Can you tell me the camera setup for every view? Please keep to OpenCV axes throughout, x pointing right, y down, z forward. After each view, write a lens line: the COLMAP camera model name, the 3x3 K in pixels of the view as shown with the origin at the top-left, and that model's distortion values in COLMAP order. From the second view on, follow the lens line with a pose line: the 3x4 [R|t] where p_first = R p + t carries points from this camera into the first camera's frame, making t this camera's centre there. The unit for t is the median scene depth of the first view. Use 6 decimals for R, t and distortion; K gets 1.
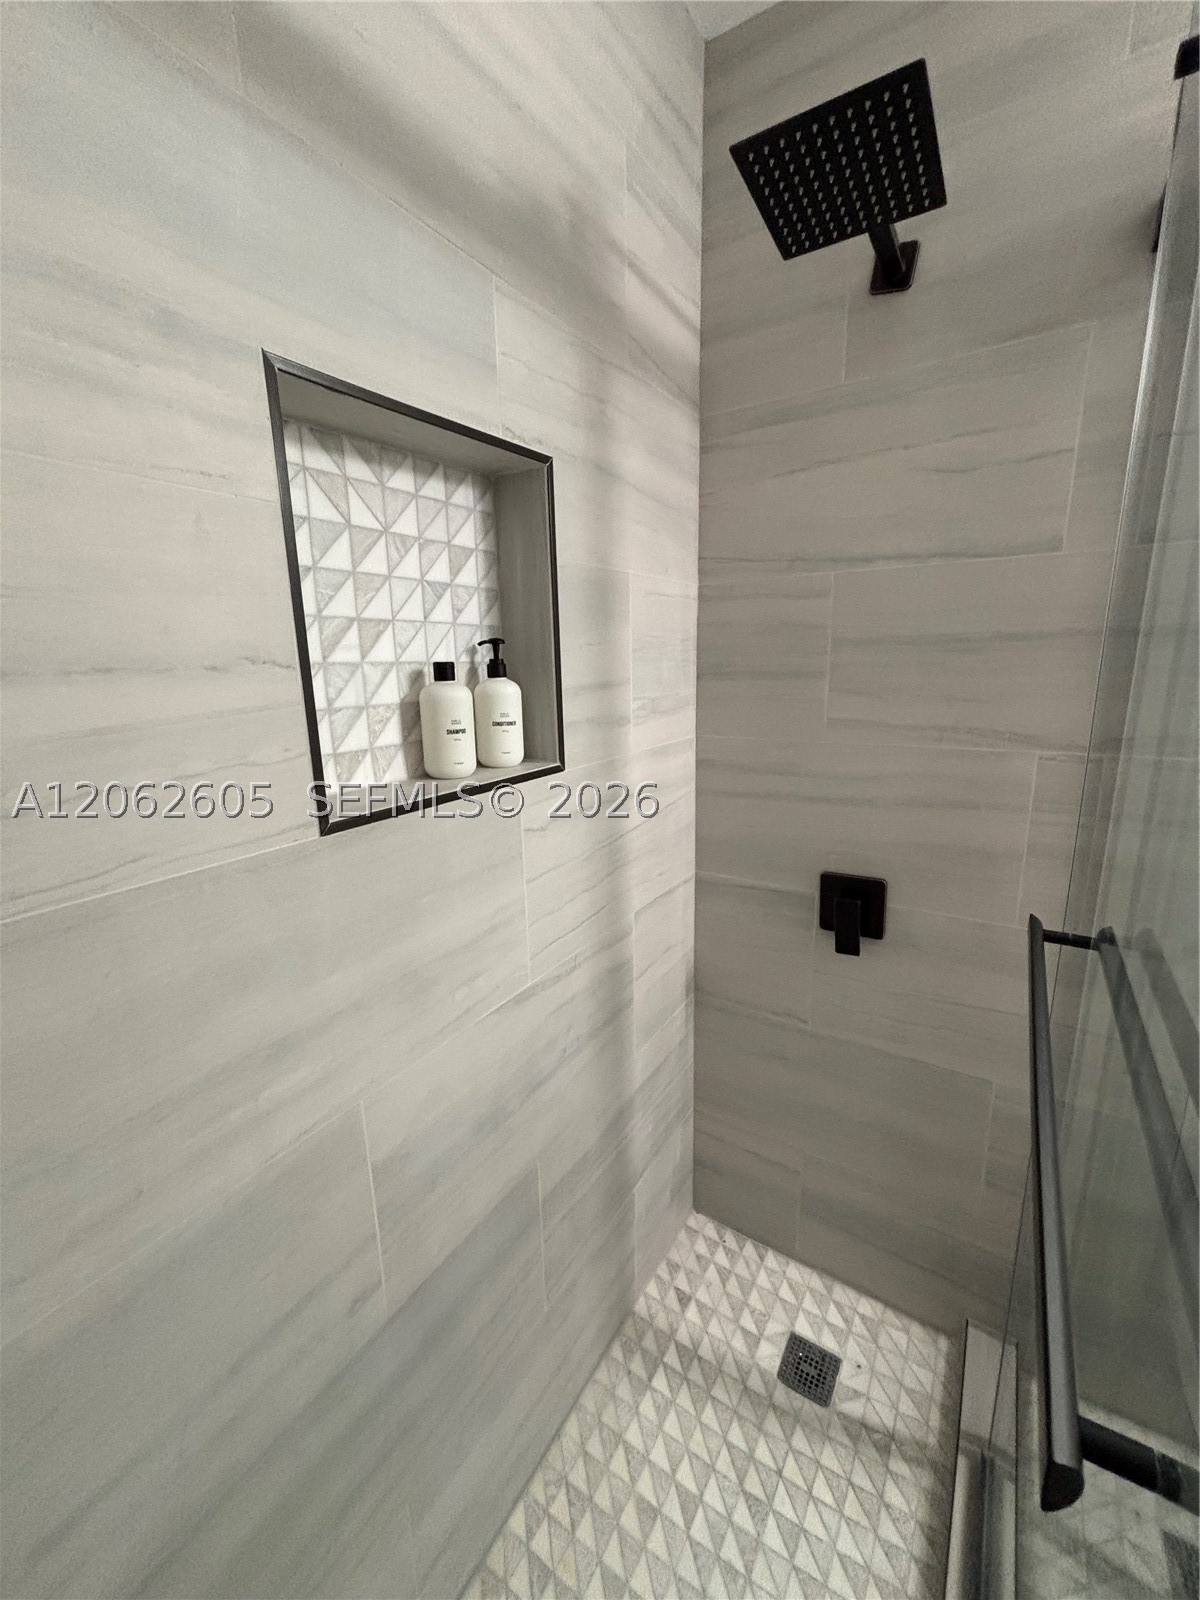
lens RADIAL K [[639.8, 0, 603.7], [0, 639.8, 802.8], [0, 0, 1]] dist [0.001811, -0.000059]
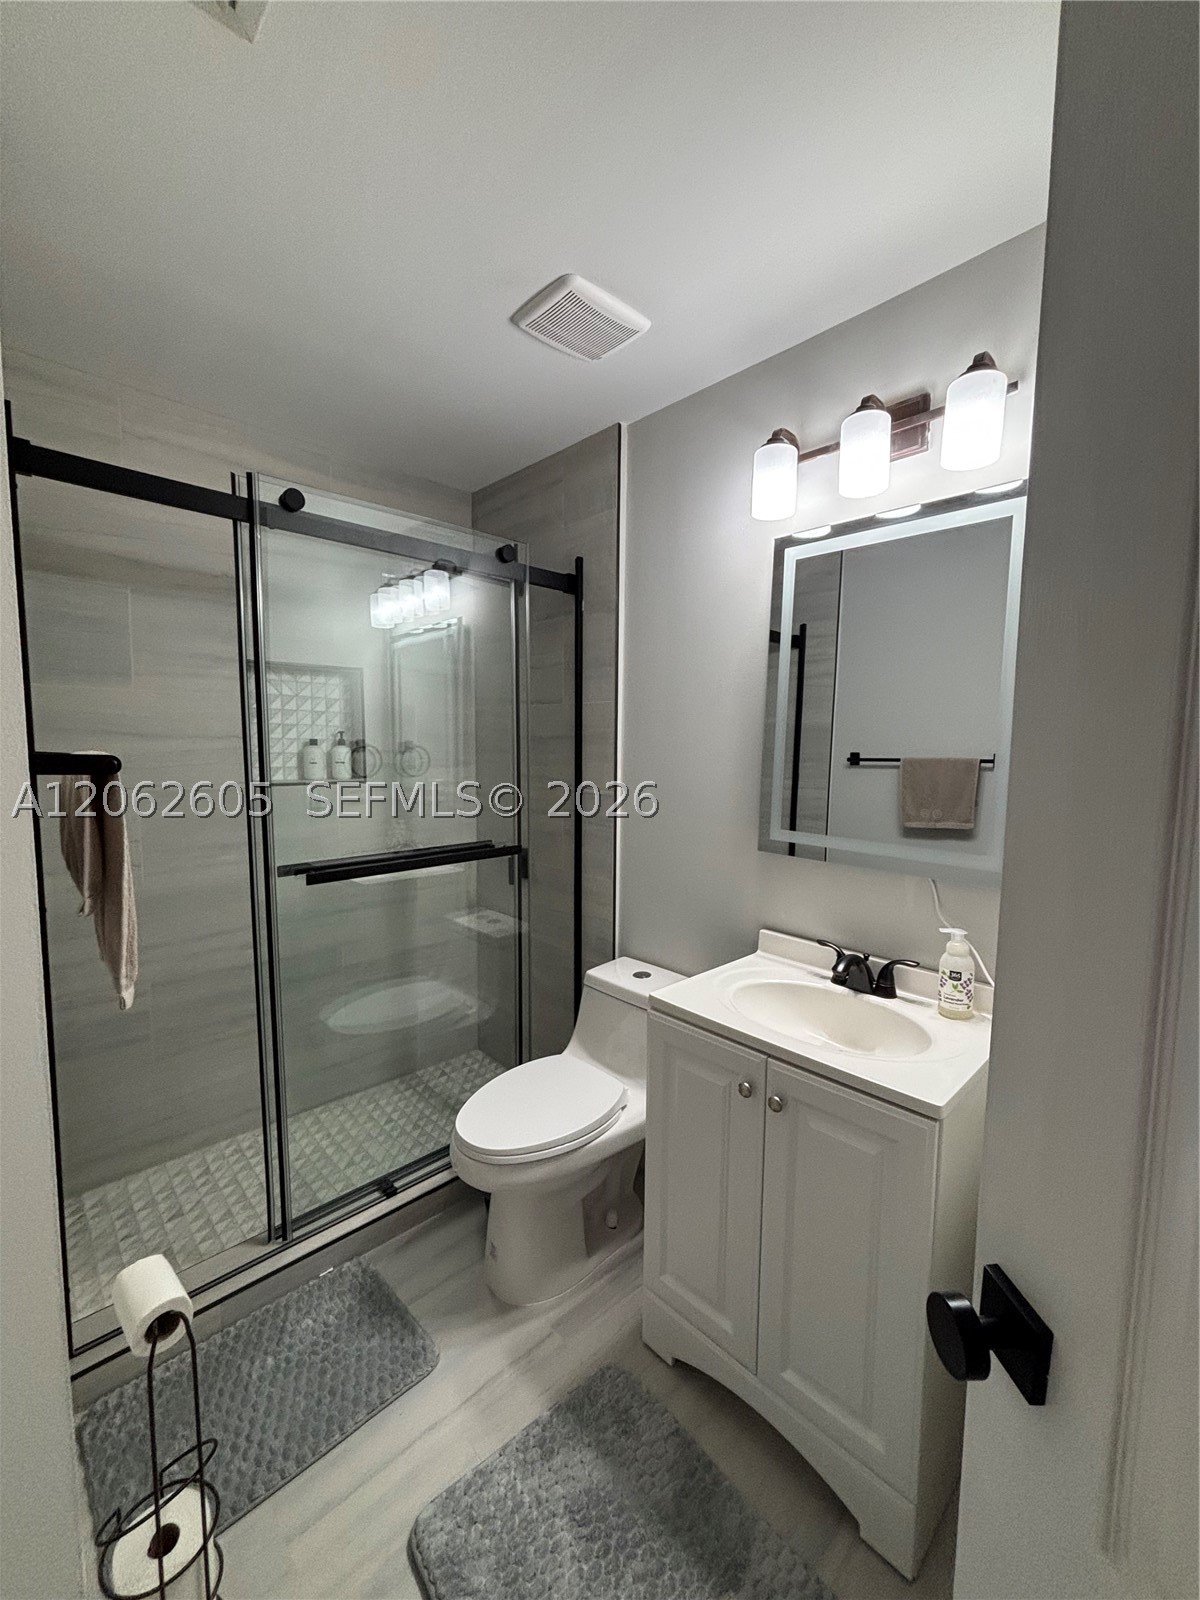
lens RADIAL K [[639.8, 0, 603.7], [0, 639.8, 802.8], [0, 0, 1]] dist [0.001811, -0.000059]
pose [[0.969932, 0.058143, -0.236330, 1.650816], [-0.087390, 0.989488, -0.115226, 0.267984], [0.227146, 0.132414, 0.964817, -1.378006]]
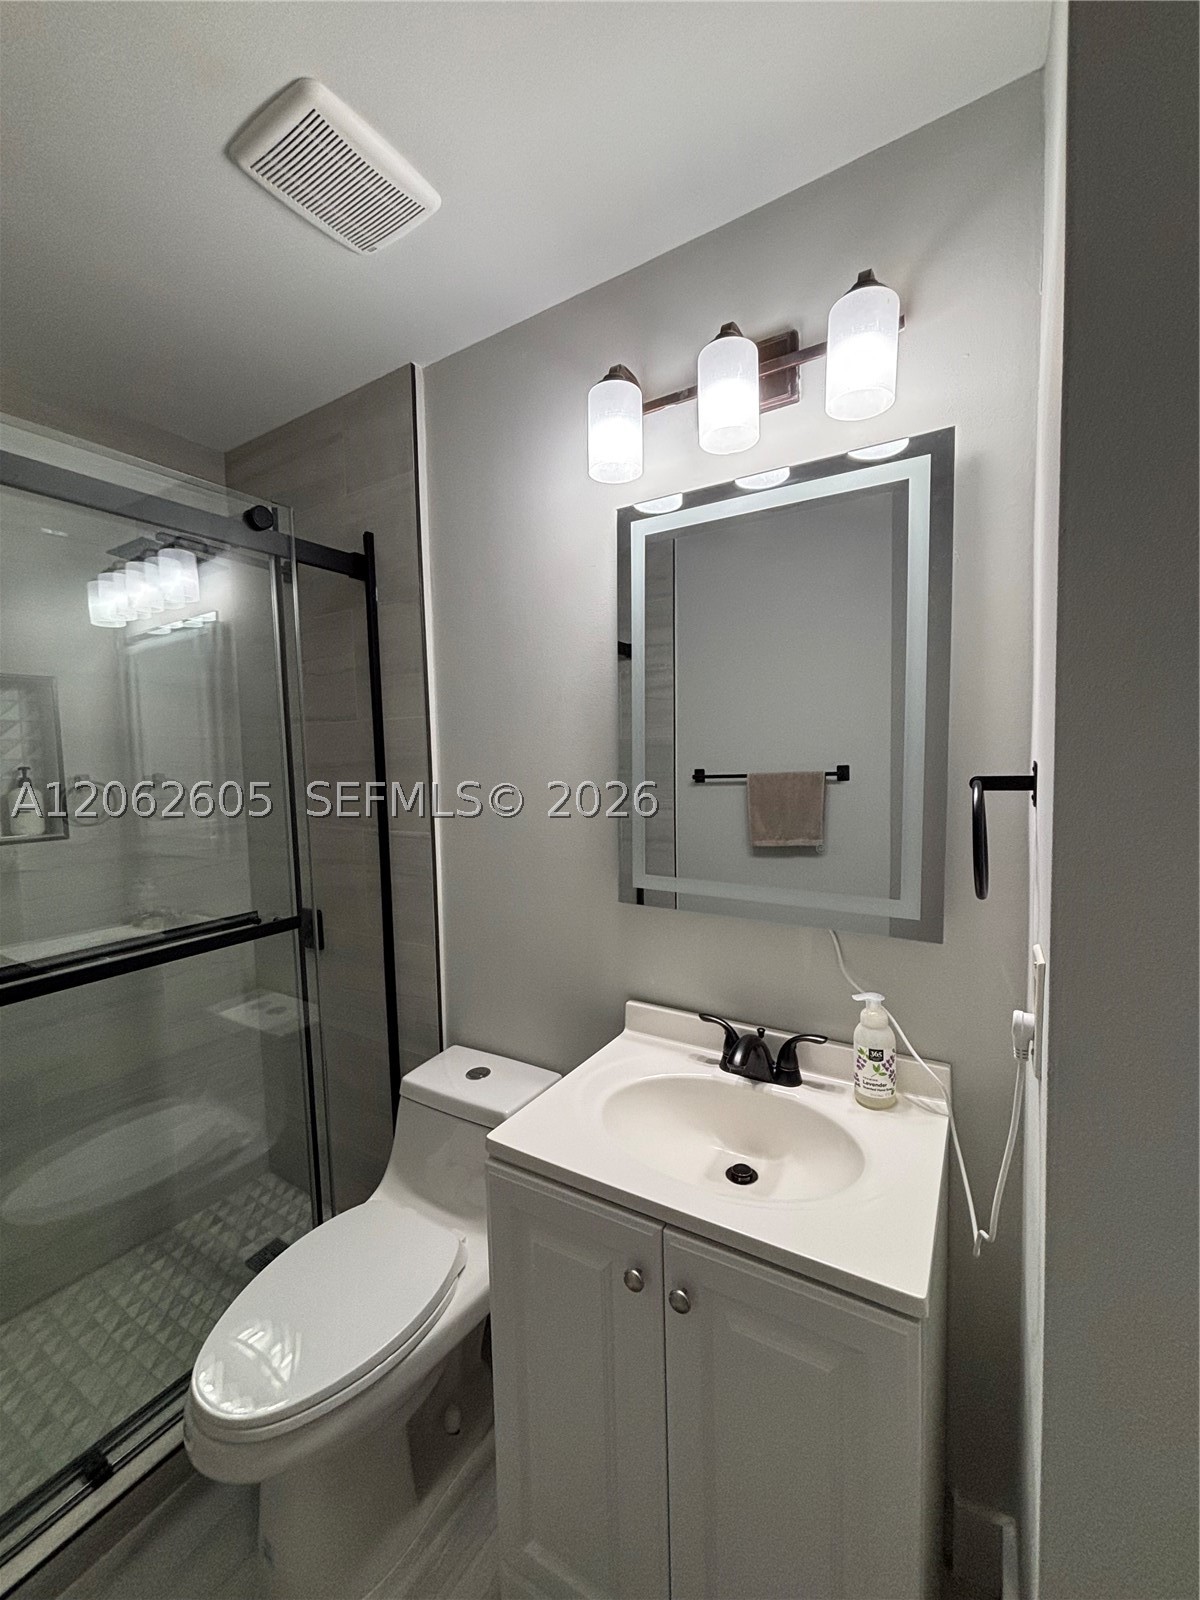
lens RADIAL K [[639.8, 0, 603.7], [0, 639.8, 802.8], [0, 0, 1]] dist [0.001811, -0.000059]
pose [[0.999866, 0.002763, 0.016107, 1.592922], [-0.000255, 0.988121, -0.153675, 0.141393], [-0.016340, 0.153650, 0.987990, -0.910393]]
